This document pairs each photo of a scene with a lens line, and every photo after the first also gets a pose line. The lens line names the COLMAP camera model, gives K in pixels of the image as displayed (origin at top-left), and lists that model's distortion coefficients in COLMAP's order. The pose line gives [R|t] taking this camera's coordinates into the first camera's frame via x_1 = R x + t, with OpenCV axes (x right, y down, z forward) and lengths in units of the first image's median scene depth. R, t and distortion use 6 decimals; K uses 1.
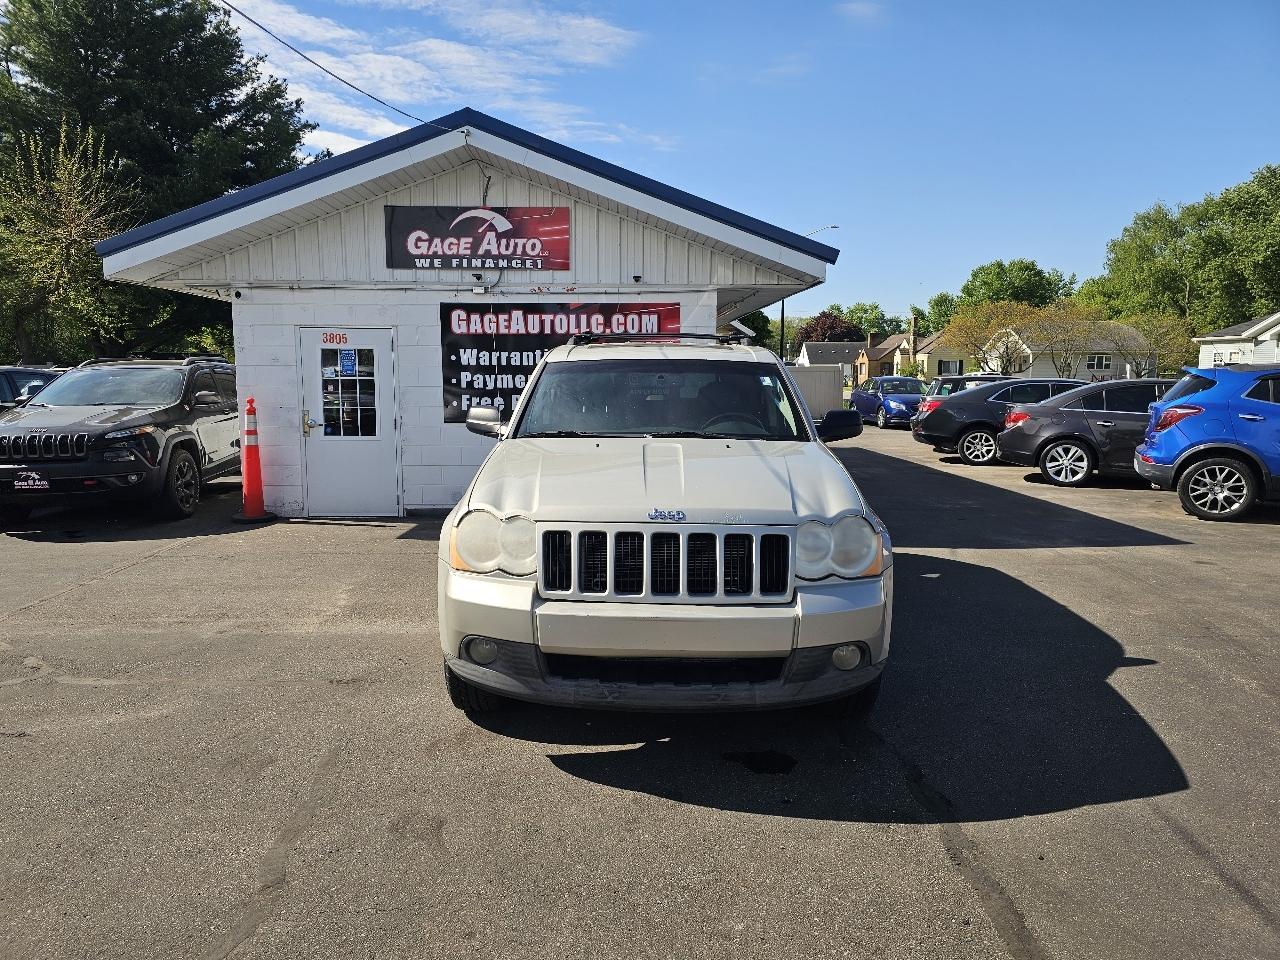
lens RADIAL K [[853.8, 0, 634.5], [0, 853.8, 479.9], [0, 0, 1]] dist [0.066455, -0.064510]
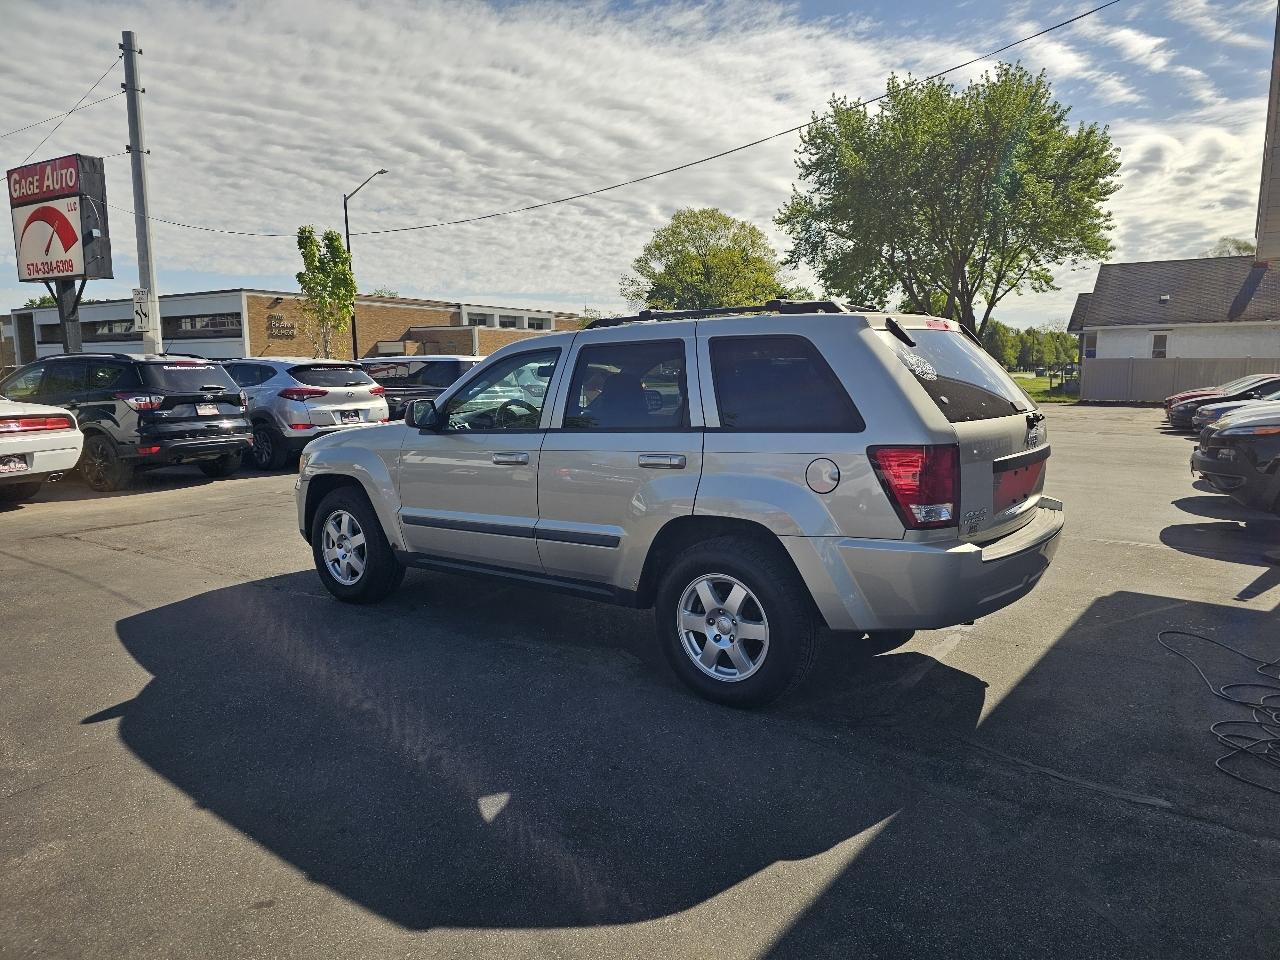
lens RADIAL K [[854.4, 0, 647.2], [0, 854.4, 476.7], [0, 0, 1]] dist [0.065567, -0.065079]
pose [[-0.589284, 0.100063, -0.801705, 0.480174], [-0.099016, 0.975876, 0.194583, -0.114704], [0.801835, 0.194046, -0.565160, 0.958839]]
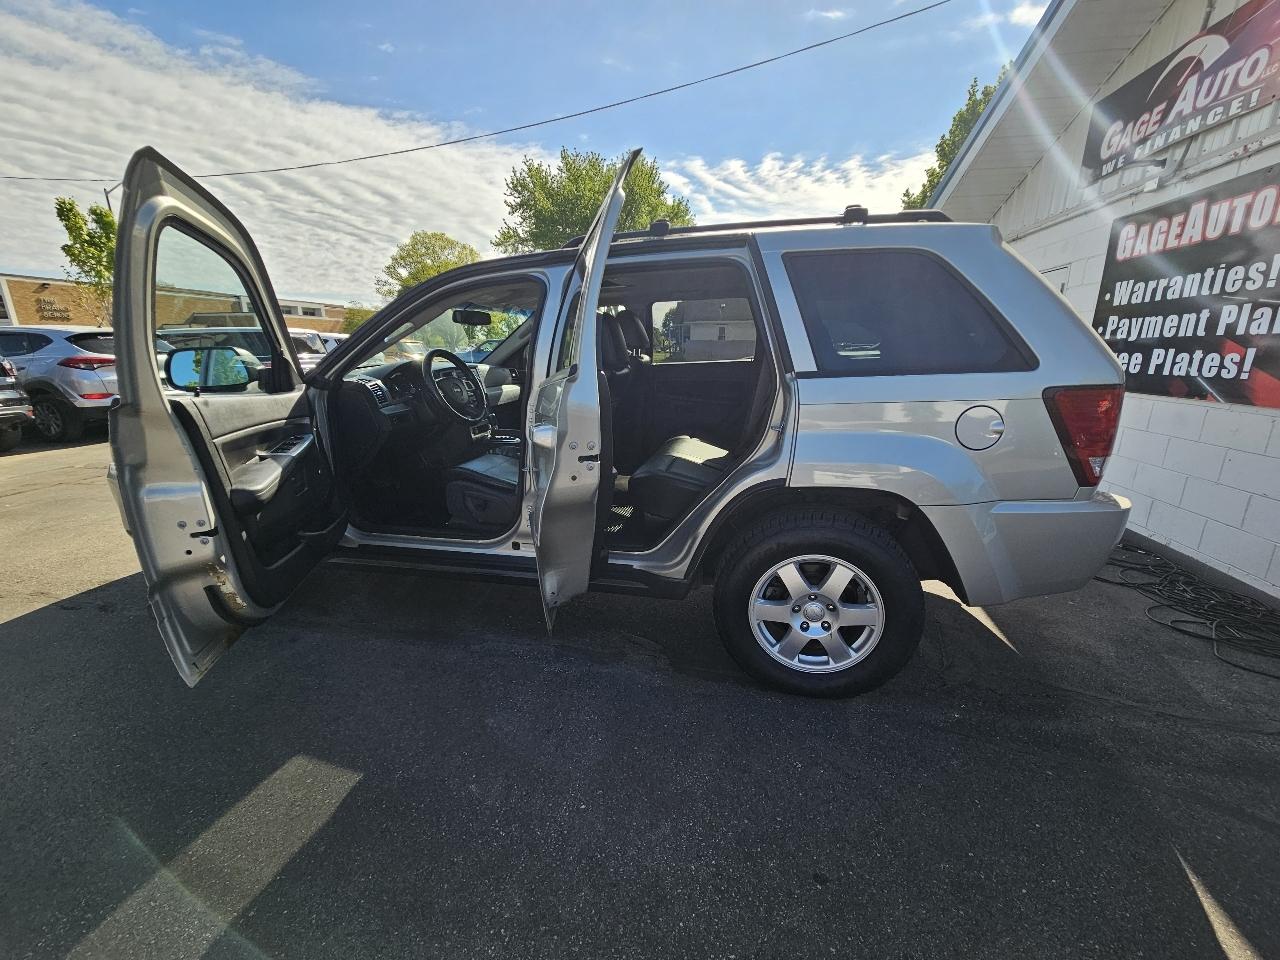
lens RADIAL K [[521.8, 0, 638.8], [0, 521.8, 484.6], [0, 0, 1]] dist [0.001862, -0.001866]
pose [[-0.207403, 0.247471, -0.946436, 0.331610], [-0.118435, 0.954005, 0.275404, -0.065446], [0.971060, 0.169211, -0.168554, 0.717908]]
